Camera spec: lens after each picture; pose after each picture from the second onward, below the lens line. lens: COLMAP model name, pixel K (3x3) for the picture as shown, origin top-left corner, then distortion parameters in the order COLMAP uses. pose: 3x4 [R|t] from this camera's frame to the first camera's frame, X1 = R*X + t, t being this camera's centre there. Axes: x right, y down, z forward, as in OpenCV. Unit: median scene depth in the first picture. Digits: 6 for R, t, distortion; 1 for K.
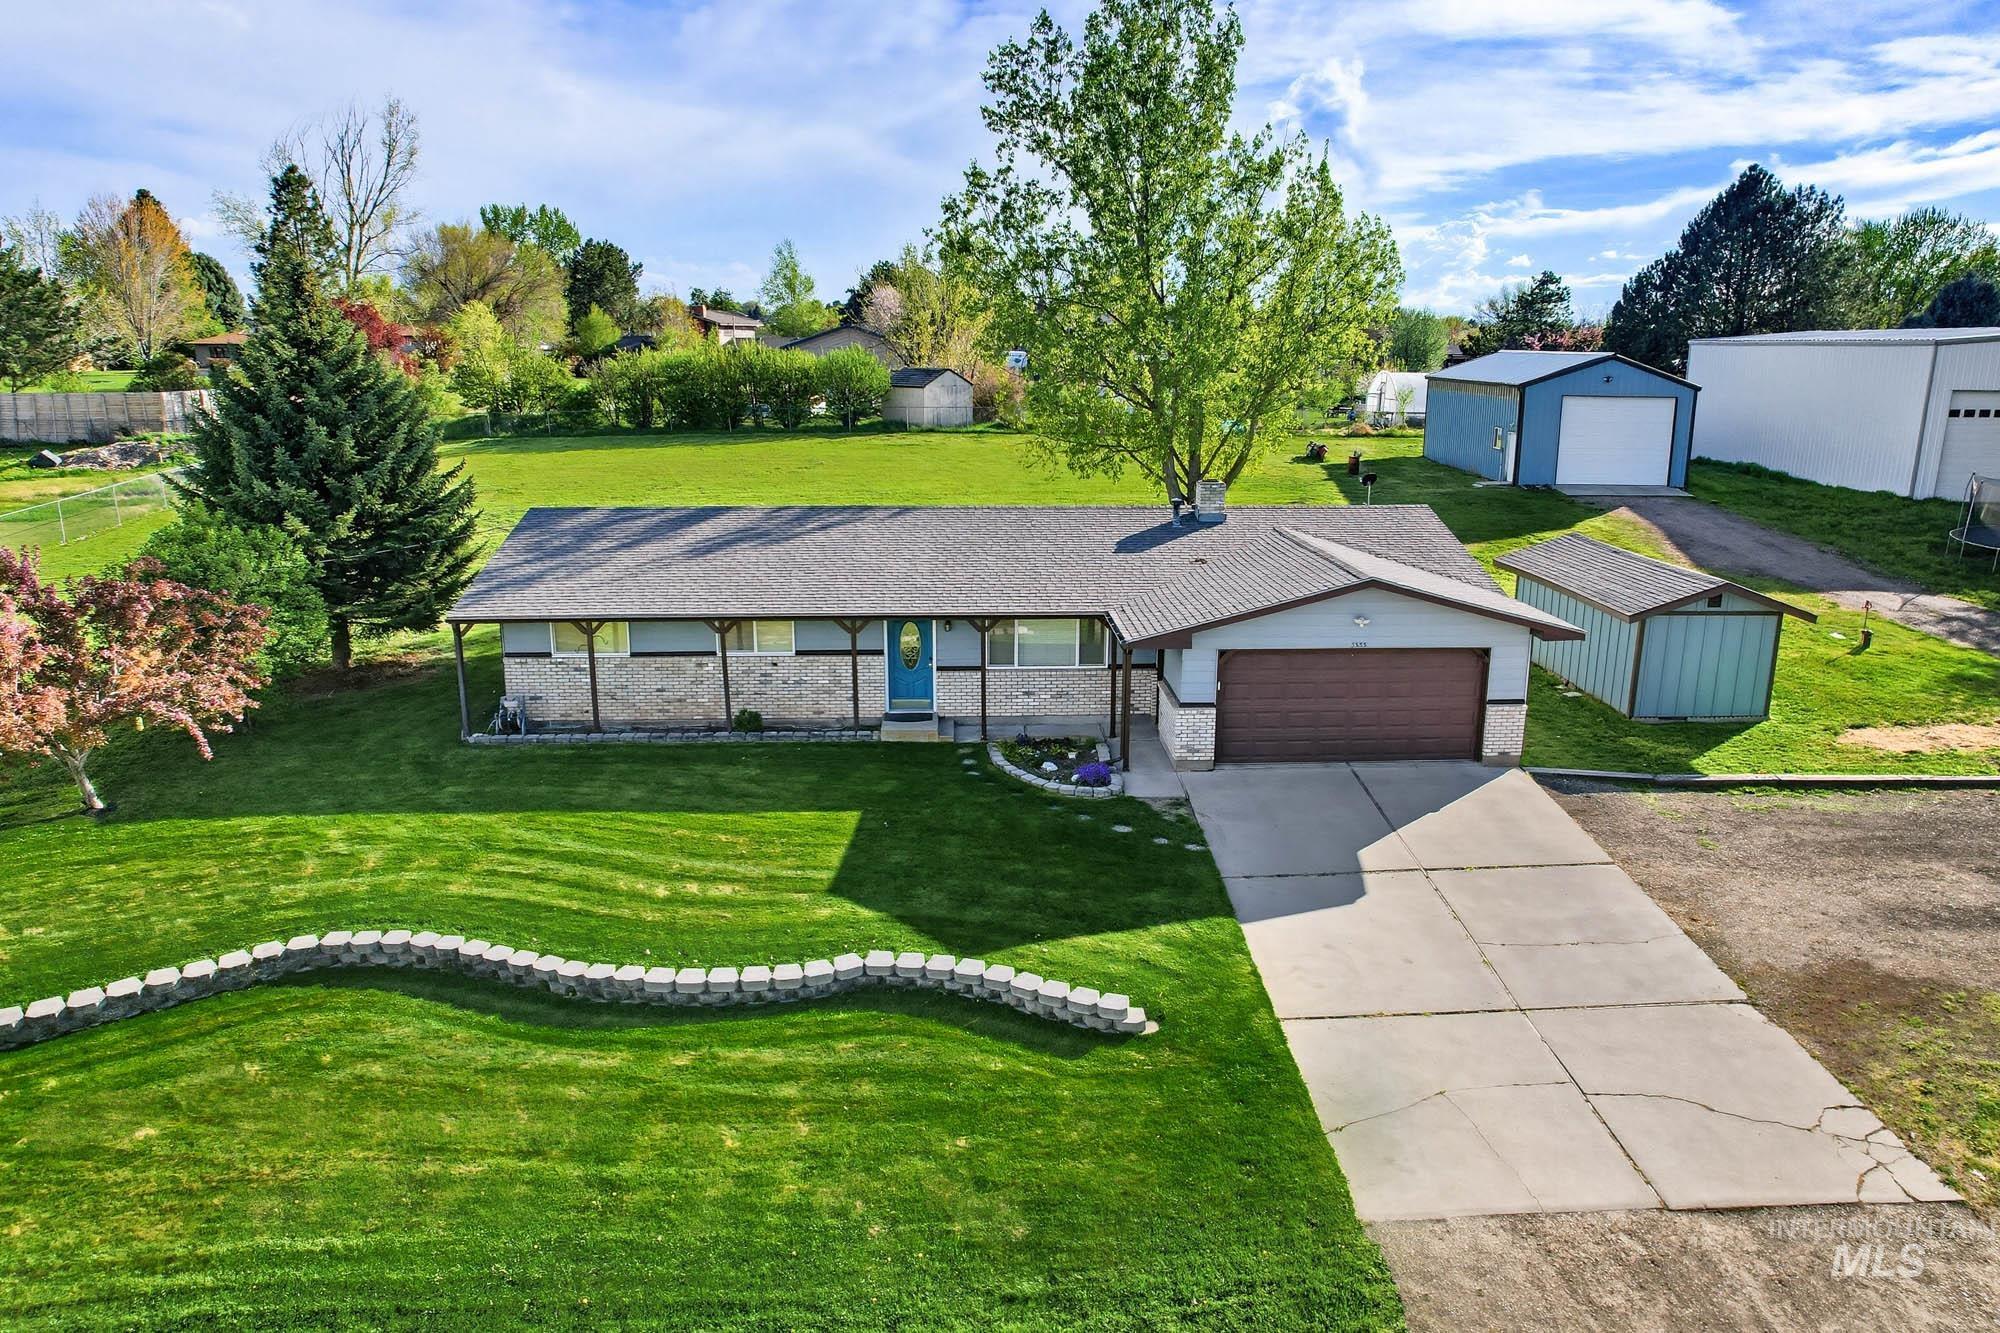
lens RADIAL K [[1307.0, 0, 1060.5], [0, 1307.0, 666.6], [0, 0, 1]] dist [-0.044844, 0.001836]
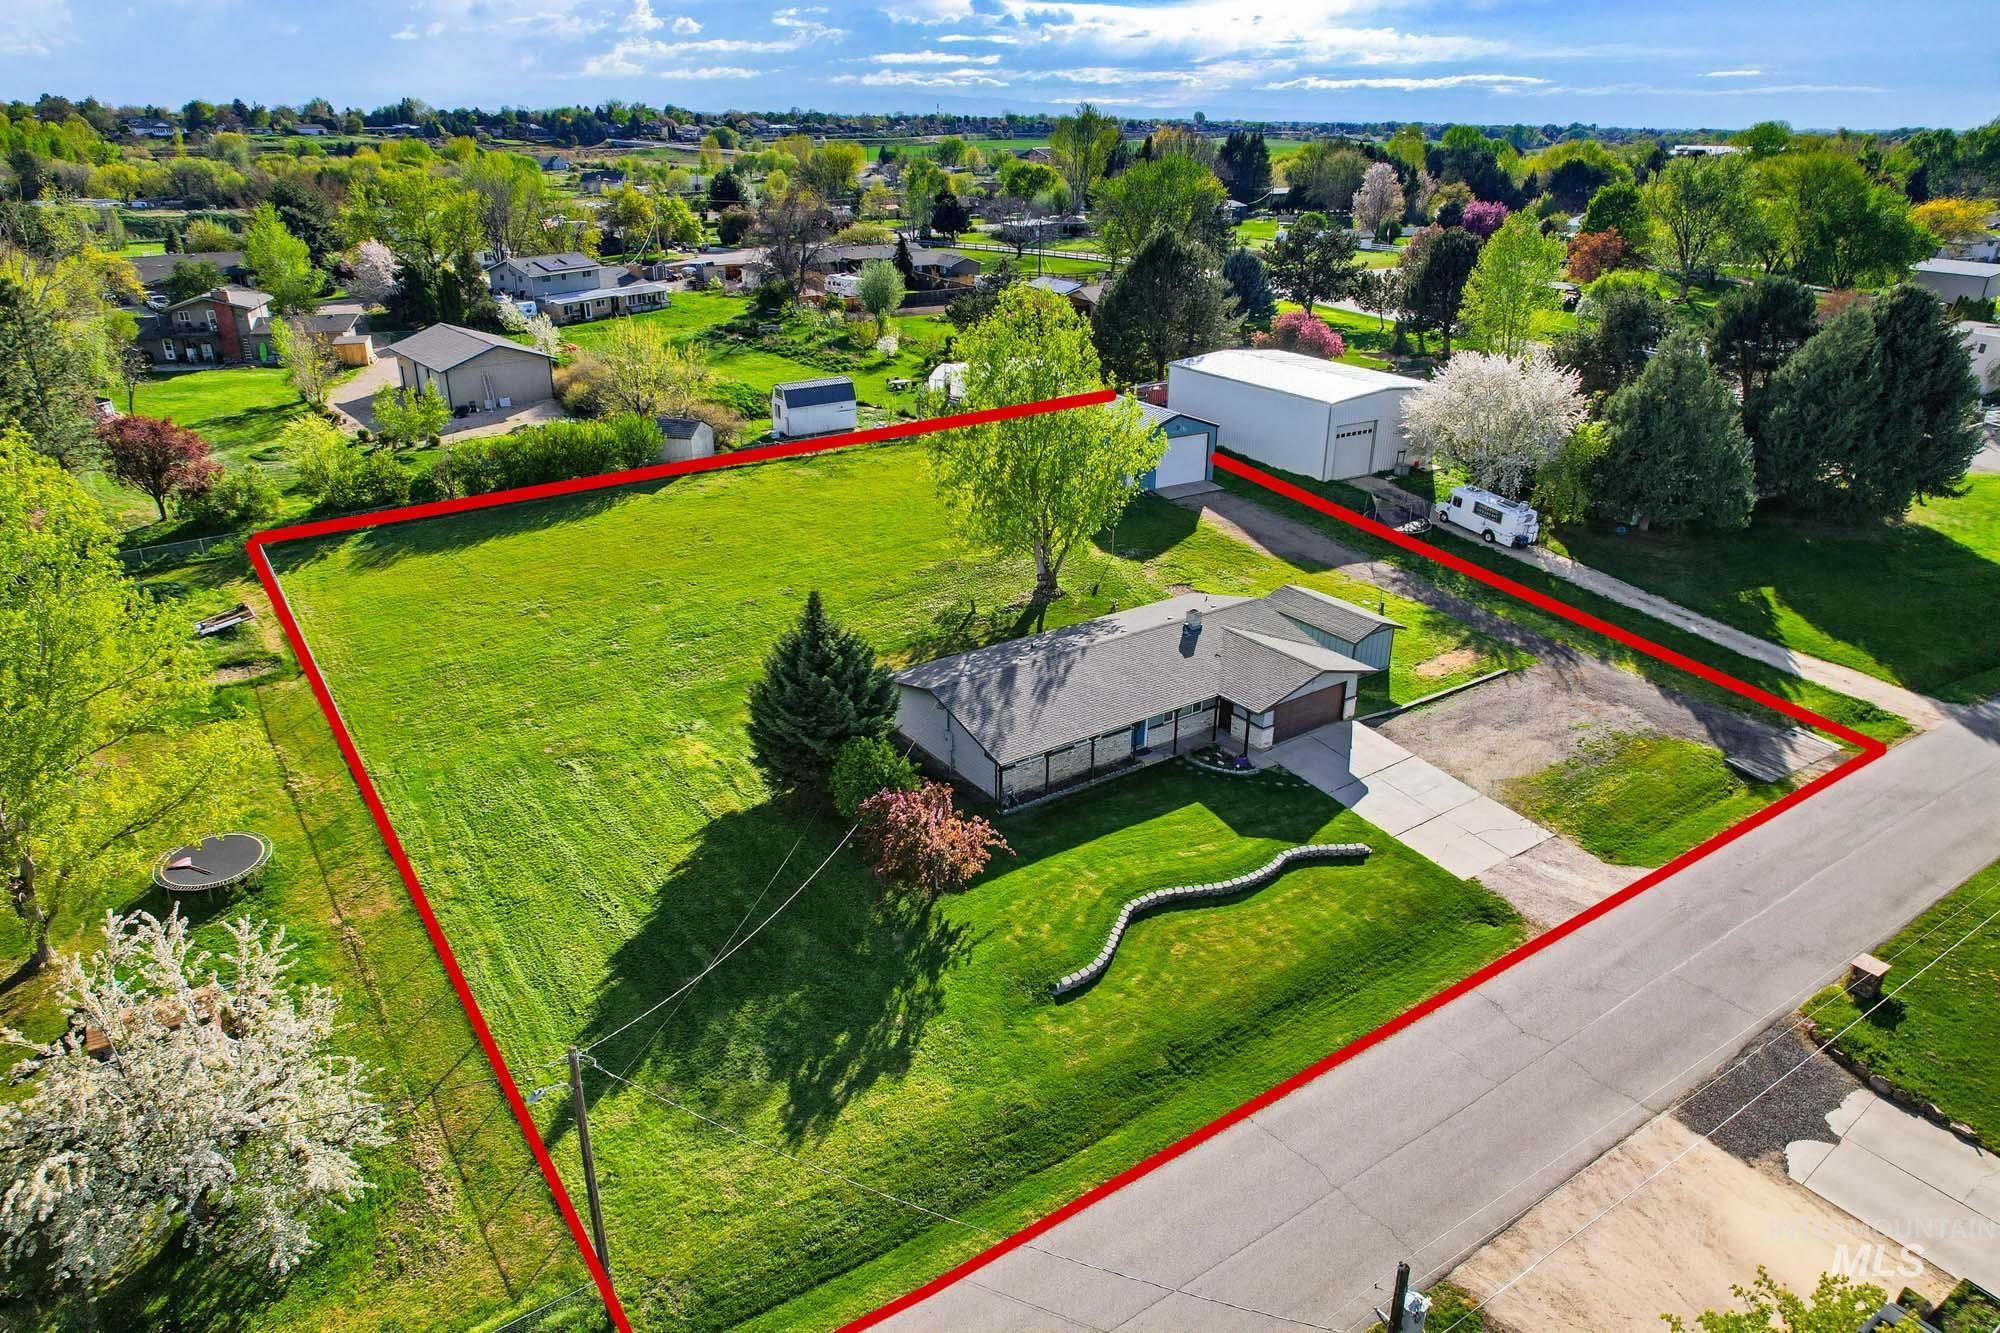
lens RADIAL K [[1263.0, 0, 1000.0], [0, 1263.0, 666.5], [0, 0, 1]] dist [-0.042938, -0.000255]
pose [[0.854398, -0.207530, 0.476377, -1.791668], [0.121203, 0.971088, 0.205665, -0.788322], [-0.505286, -0.117981, 0.854849, -1.007395]]
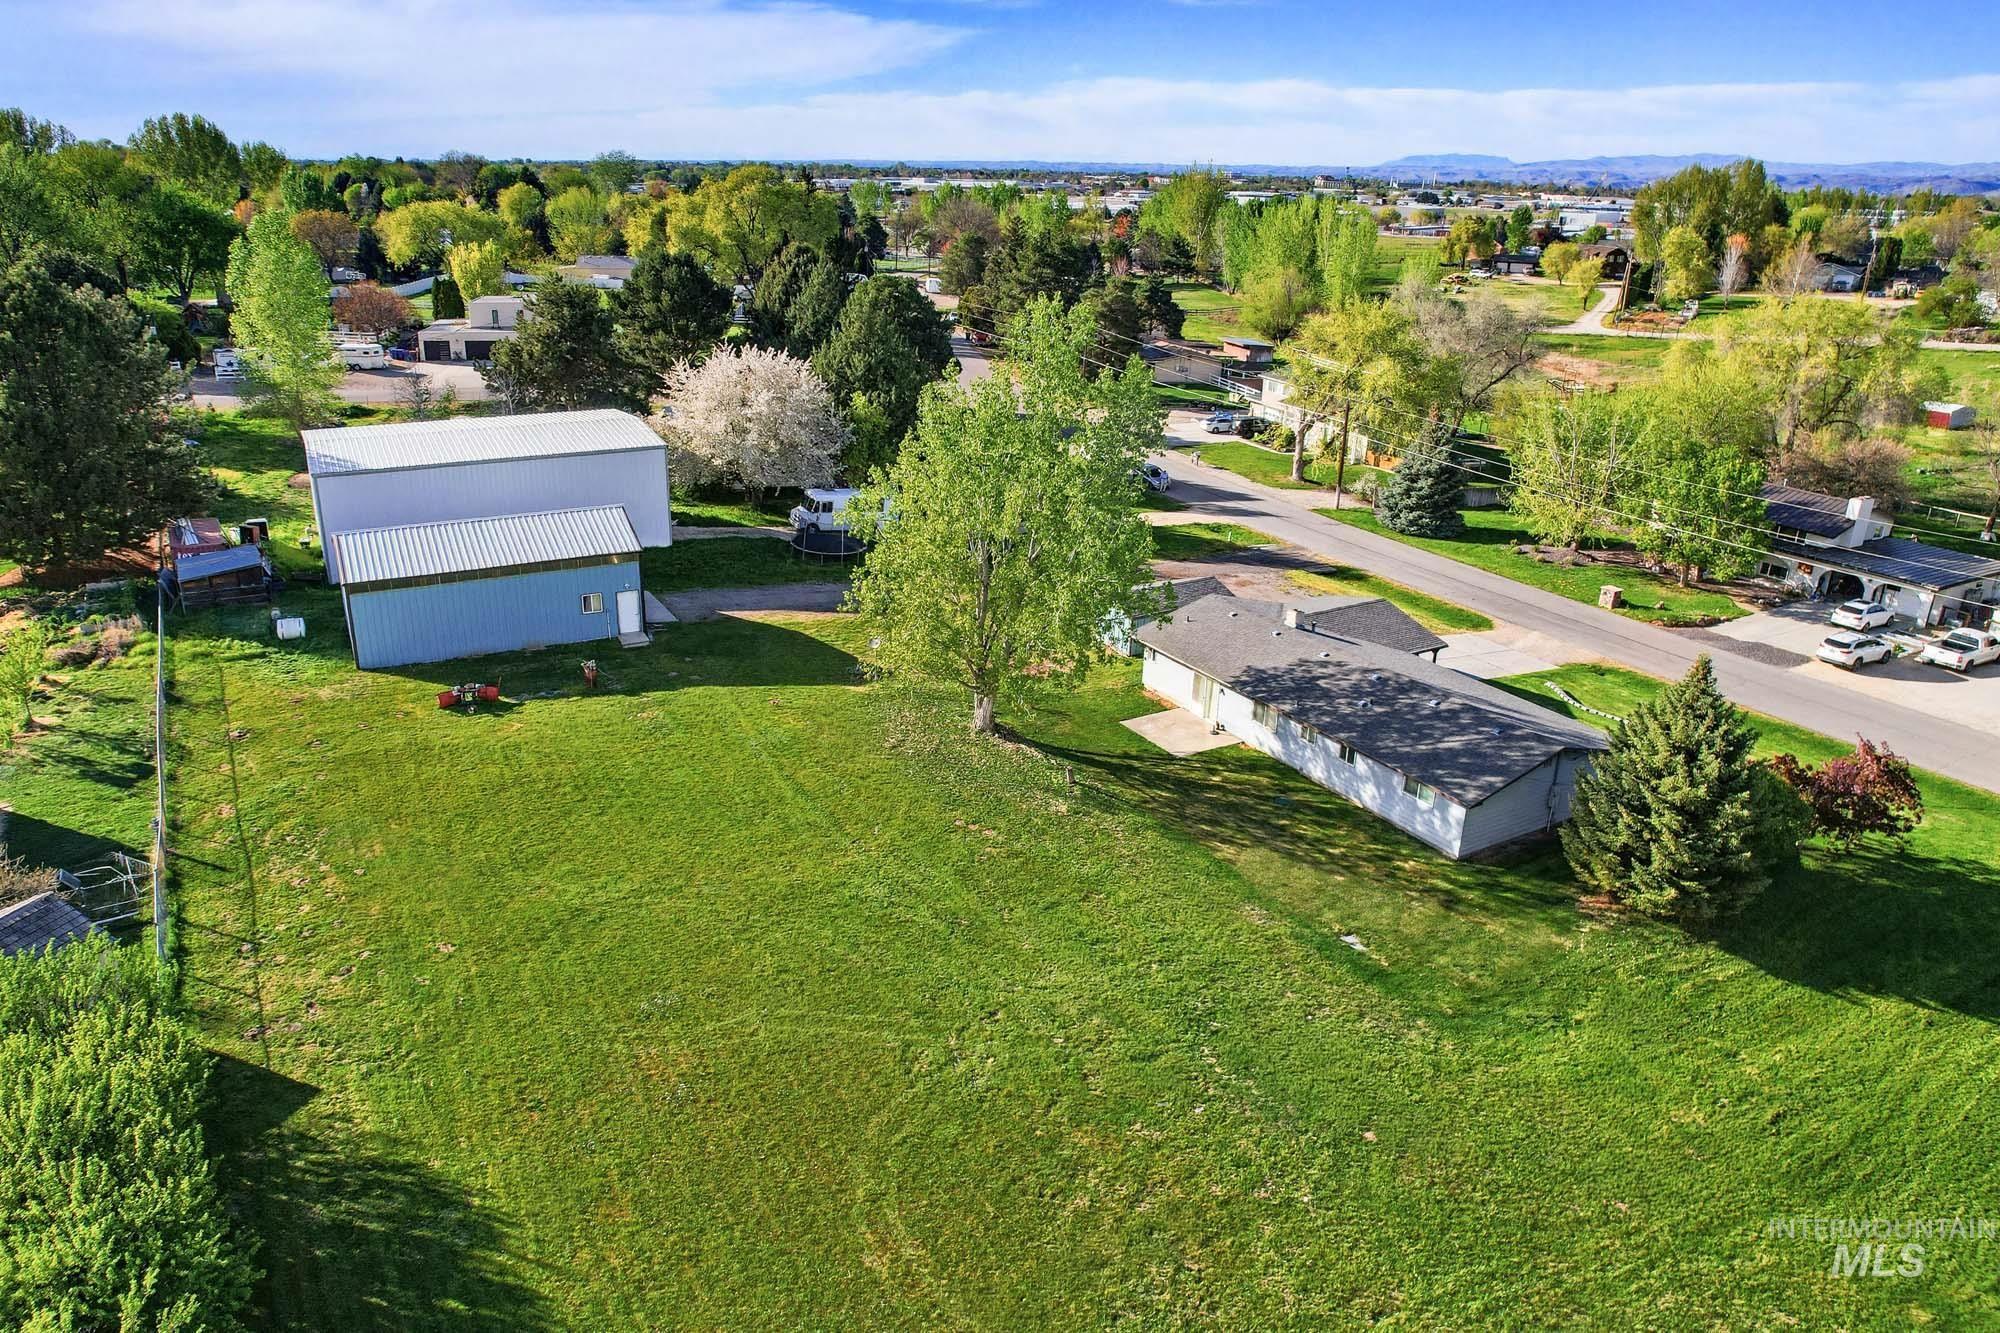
lens RADIAL K [[1263.0, 0, 1000.0], [0, 1263.0, 666.5], [0, 0, 1]] dist [-0.042938, -0.000255]
pose [[-0.429648, -0.329376, 0.840781, -2.007310], [0.209758, 0.869228, 0.447709, -1.518328], [-0.878296, 0.368718, -0.304373, 2.979119]]
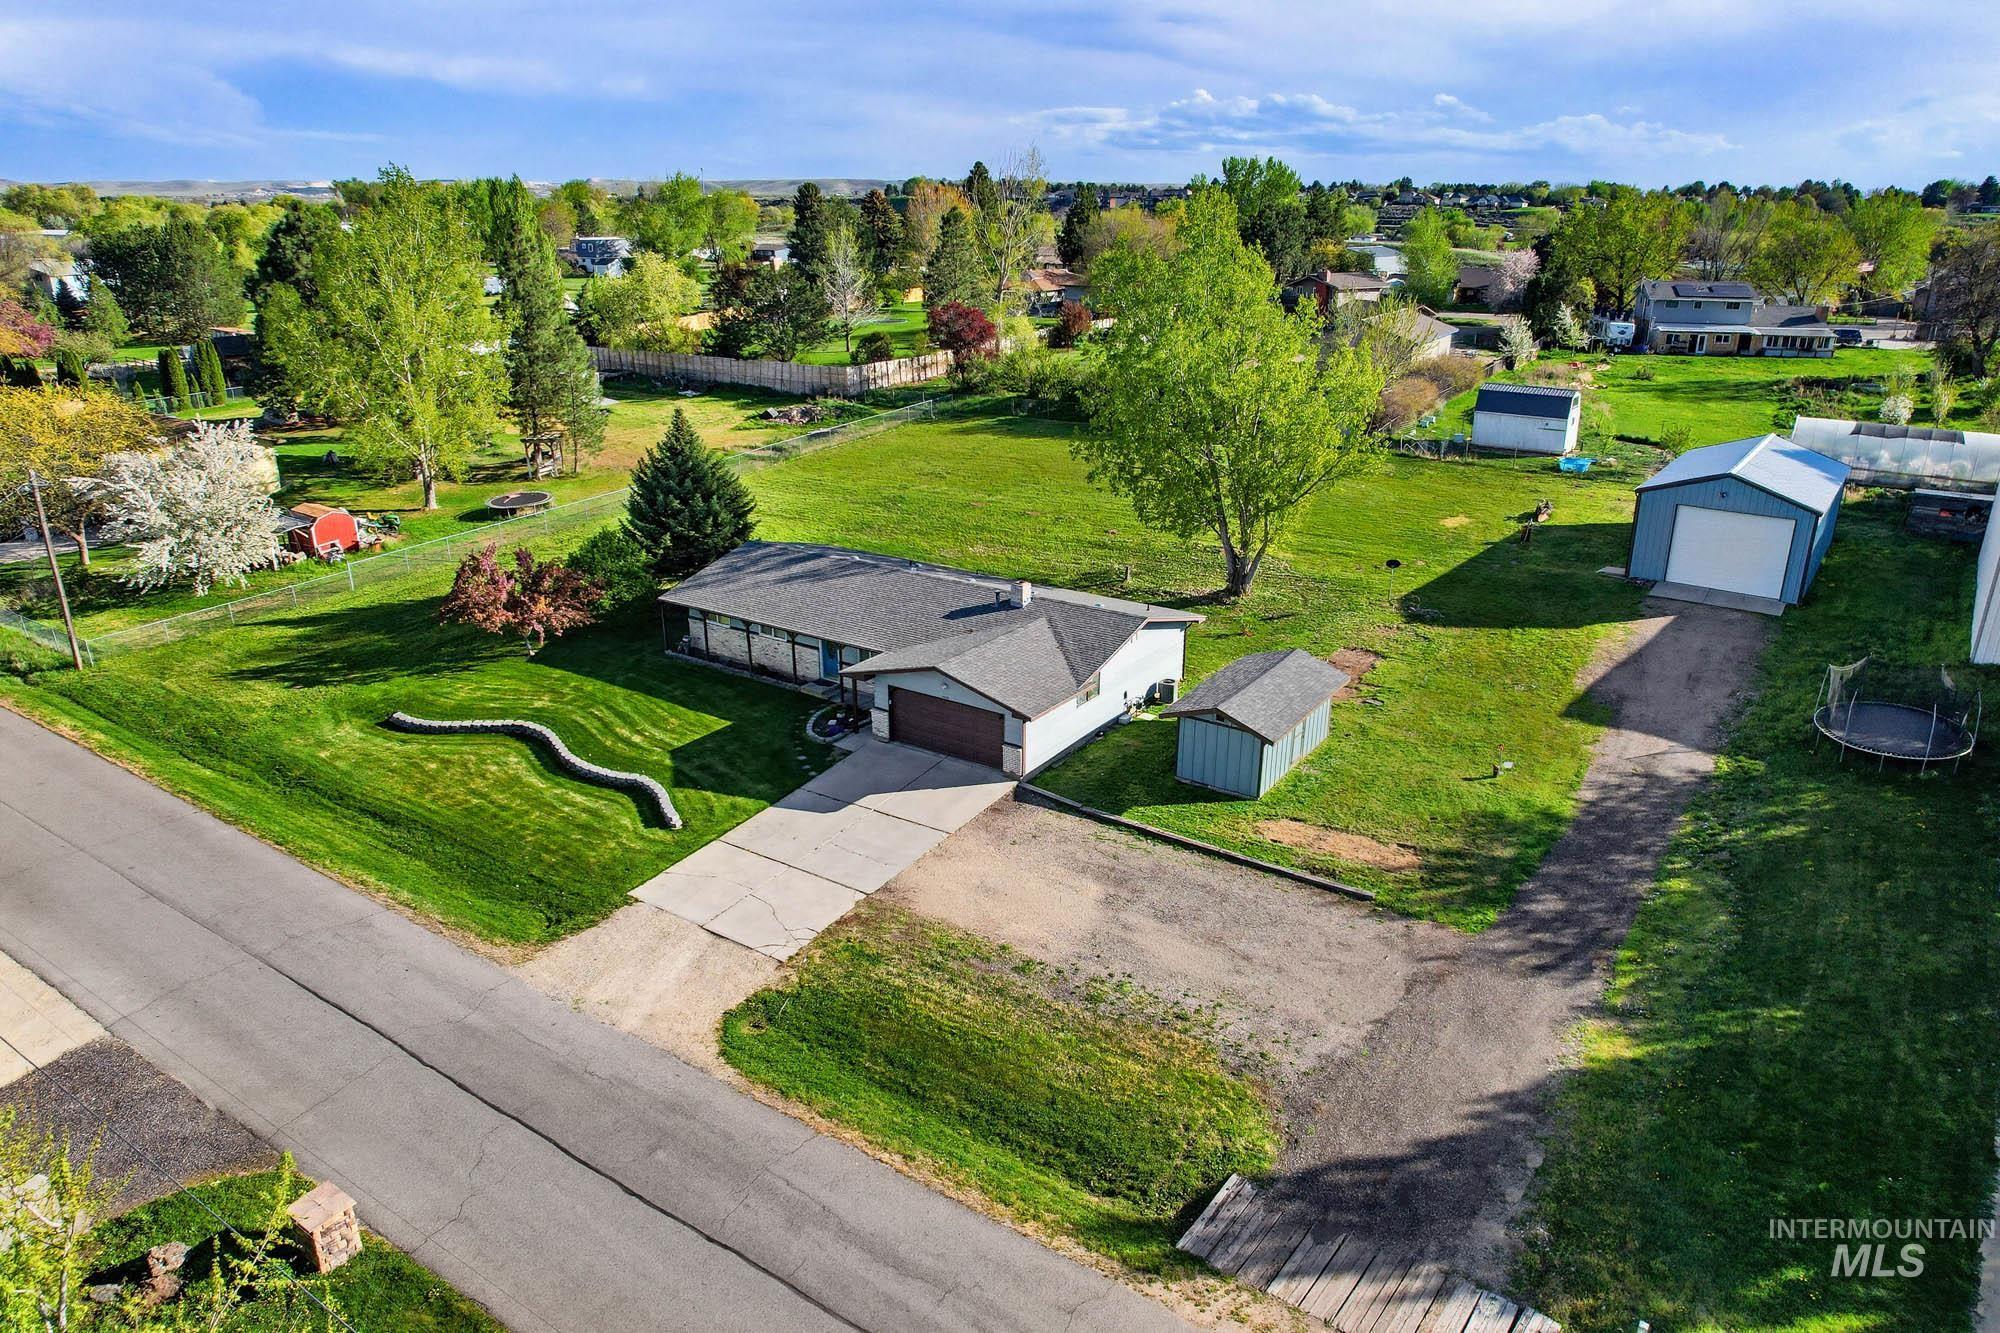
lens RADIAL K [[1307.0, 0, 1060.5], [0, 1307.0, 666.6], [0, 0, 1]] dist [-0.044844, 0.001836]
pose [[0.799617, 0.201432, -0.565718, 1.690771], [-0.147105, 0.979065, 0.140683, -0.416440], [0.582213, -0.029273, 0.812509, -0.525619]]
